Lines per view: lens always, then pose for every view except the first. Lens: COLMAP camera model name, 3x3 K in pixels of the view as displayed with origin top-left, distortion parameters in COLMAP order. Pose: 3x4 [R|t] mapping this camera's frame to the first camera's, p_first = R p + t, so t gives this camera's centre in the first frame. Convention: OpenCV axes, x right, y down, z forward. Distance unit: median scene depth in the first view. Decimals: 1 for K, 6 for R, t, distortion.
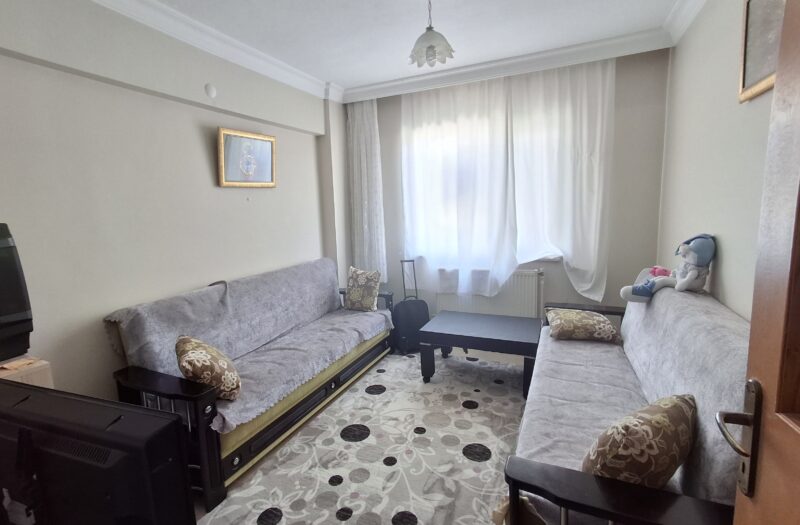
lens RADIAL K [[356.2, 0, 376.3], [0, 356.2, 262.5], [0, 0, 1]] dist [0.001398, 0.000036]
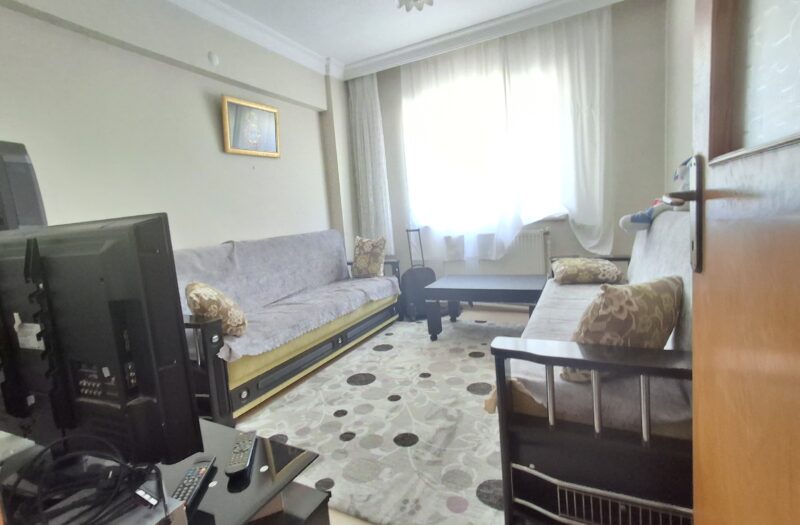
lens RADIAL K [[356.2, 0, 376.3], [0, 356.2, 262.5], [0, 0, 1]] dist [0.001398, 0.000036]
pose [[0.998265, -0.037663, -0.045269, 0.036312], [0.036883, 0.999159, -0.017927, 0.142570], [0.045906, 0.016226, 0.998814, -0.017283]]
